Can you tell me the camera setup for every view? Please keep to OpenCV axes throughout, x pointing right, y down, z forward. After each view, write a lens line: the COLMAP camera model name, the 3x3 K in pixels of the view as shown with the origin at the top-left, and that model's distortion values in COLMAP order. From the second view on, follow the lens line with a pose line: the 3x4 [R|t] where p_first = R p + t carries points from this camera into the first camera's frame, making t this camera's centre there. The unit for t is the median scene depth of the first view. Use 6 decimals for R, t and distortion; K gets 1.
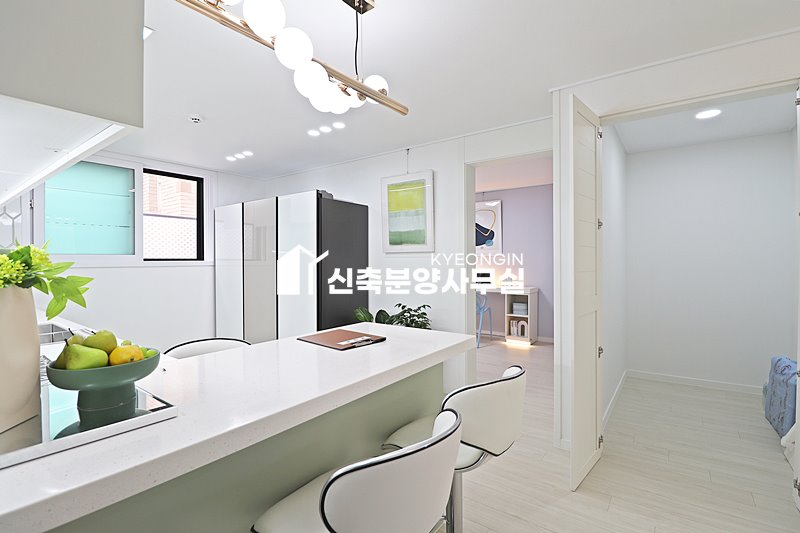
lens RADIAL K [[370.4, 0, 404.2], [0, 370.4, 263.3], [0, 0, 1]] dist [0.000221, -0.014414]
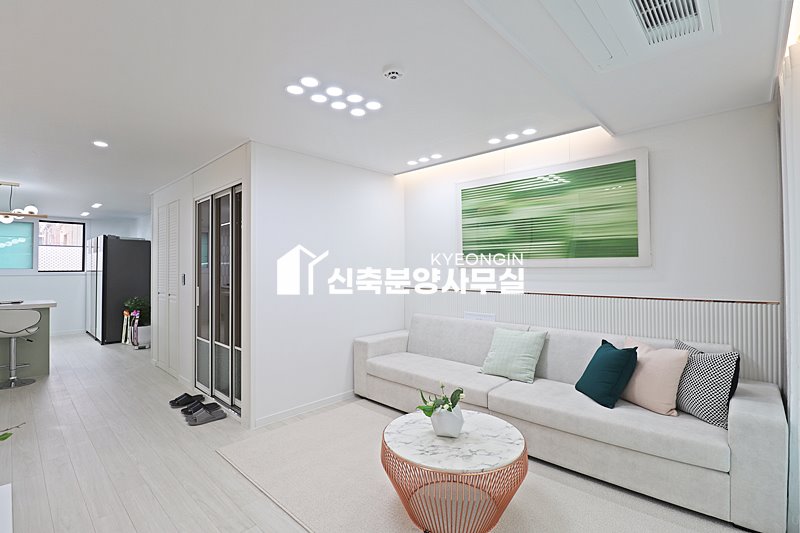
lens RADIAL K [[370.4, 0, 404.2], [0, 370.4, 263.3], [0, 0, 1]] dist [0.000221, -0.014414]
pose [[0.992463, 0.000940, -0.122544, 1.416050], [-0.003461, 0.999787, -0.020366, -0.021455], [0.122499, 0.020636, 0.992254, -0.616174]]
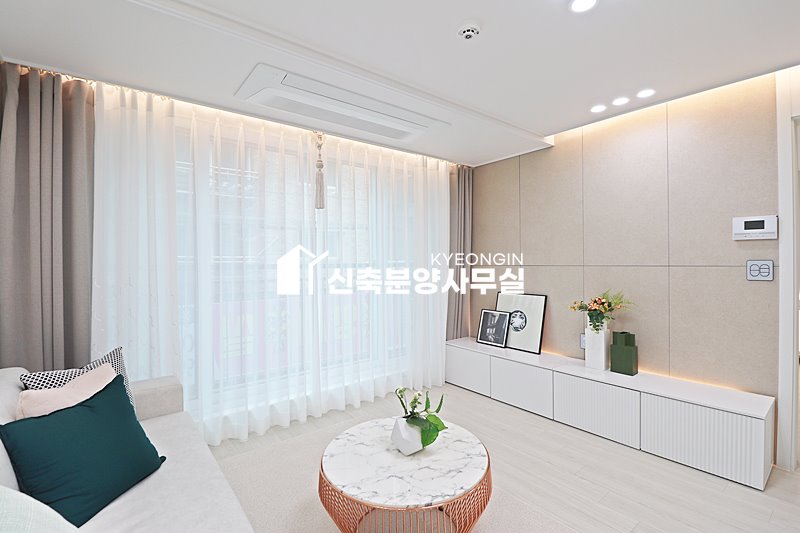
lens RADIAL K [[366.7, 0, 400.0], [0, 366.7, 266.5], [0, 0, 1]] dist [0.000272, -0.013445]
pose [[-0.962373, 0.014967, 0.271319, 1.297048], [0.020269, 0.999654, 0.016749, -0.020649], [-0.270975, 0.021618, -0.962344, 0.387688]]
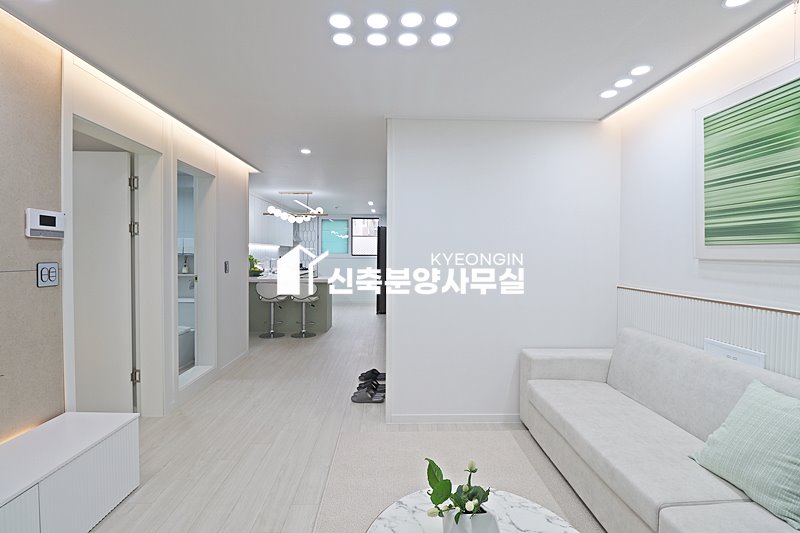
lens RADIAL K [[370.4, 0, 404.2], [0, 370.4, 263.3], [0, 0, 1]] dist [0.000221, -0.014414]
pose [[0.617972, 0.032346, -0.785534, 1.611223], [-0.018203, 0.999474, 0.026836, -0.031291], [0.785989, -0.002284, 0.618236, -0.292044]]
